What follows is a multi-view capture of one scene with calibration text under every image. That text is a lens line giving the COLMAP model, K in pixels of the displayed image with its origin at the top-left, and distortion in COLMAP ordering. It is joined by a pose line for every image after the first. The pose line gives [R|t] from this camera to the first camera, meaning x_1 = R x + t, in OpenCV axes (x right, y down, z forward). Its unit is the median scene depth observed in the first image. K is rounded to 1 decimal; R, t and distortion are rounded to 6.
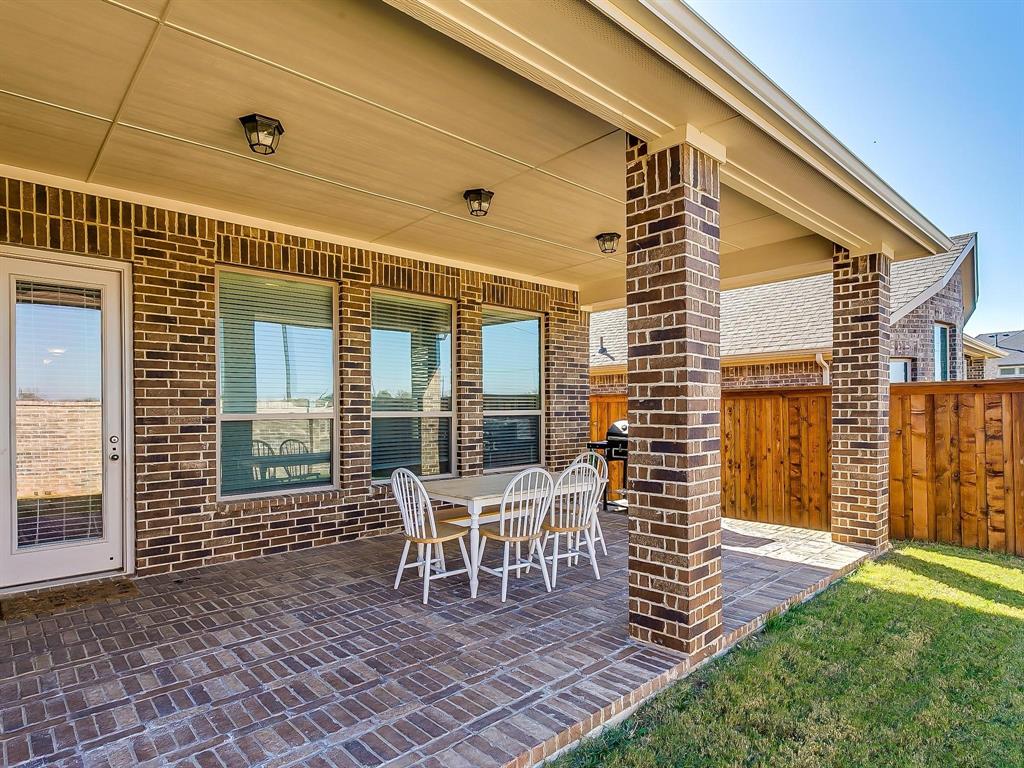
lens RADIAL K [[584.8, 0, 510.3], [0, 584.8, 407.4], [0, 0, 1]] dist [-0.002200, -0.000332]
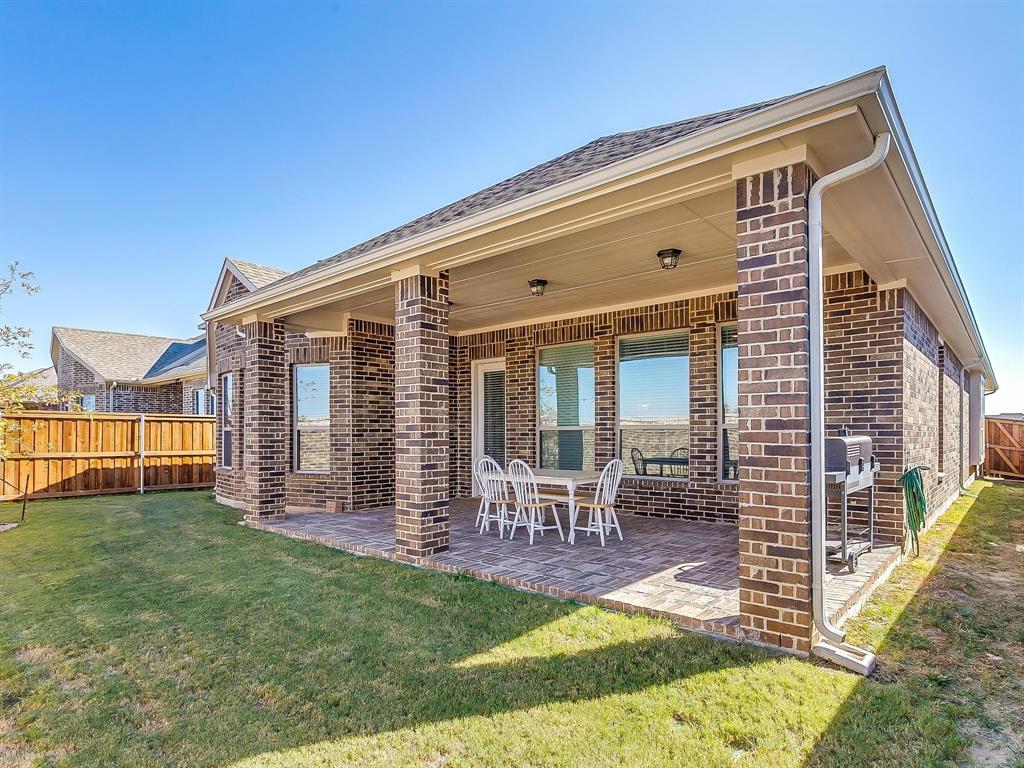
lens RADIAL K [[568.7, 0, 497.7], [0, 568.7, 428.0], [0, 0, 1]] dist [0.002709, 0.002078]
pose [[0.094356, 0.000620, -0.995538, 1.298474], [0.007330, 0.999972, 0.001318, 0.012400], [0.995512, -0.007421, 0.094349, 0.693011]]
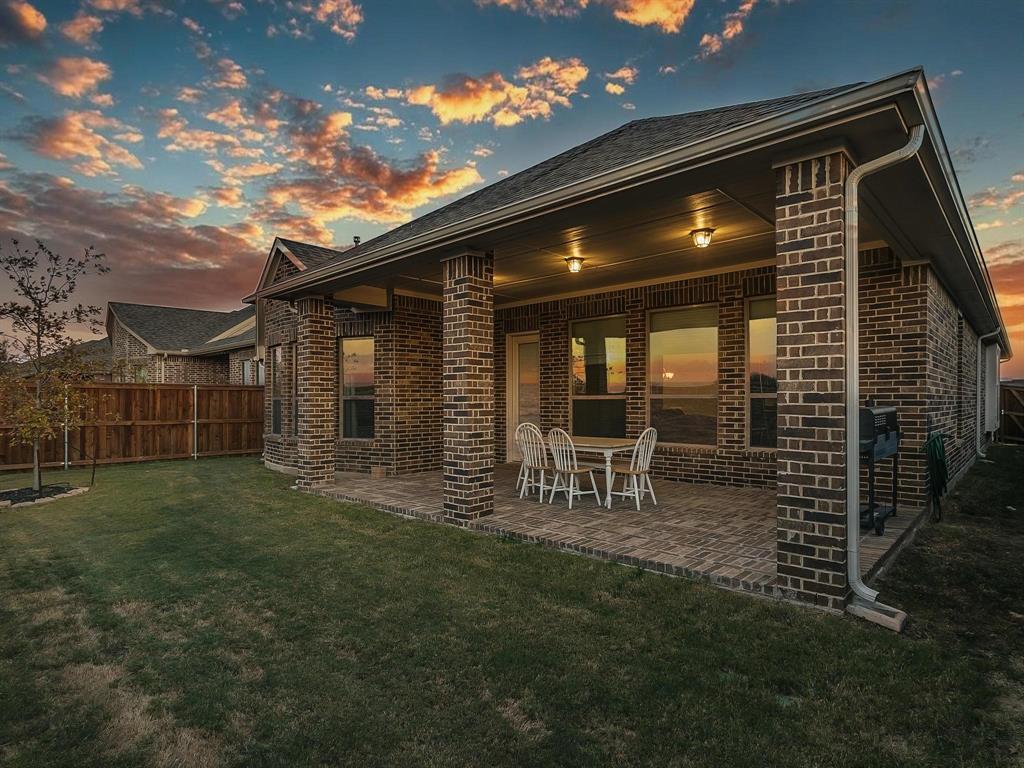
lens RADIAL K [[548.5, 0, 510.5], [0, 548.5, 399.6], [0, 0, 1]] dist [-0.000910, -0.000851]
pose [[0.075062, 0.009128, -0.997137, 1.320833], [0.009529, 0.999906, 0.009870, 0.003440], [0.997133, -0.010243, 0.074968, 0.652322]]
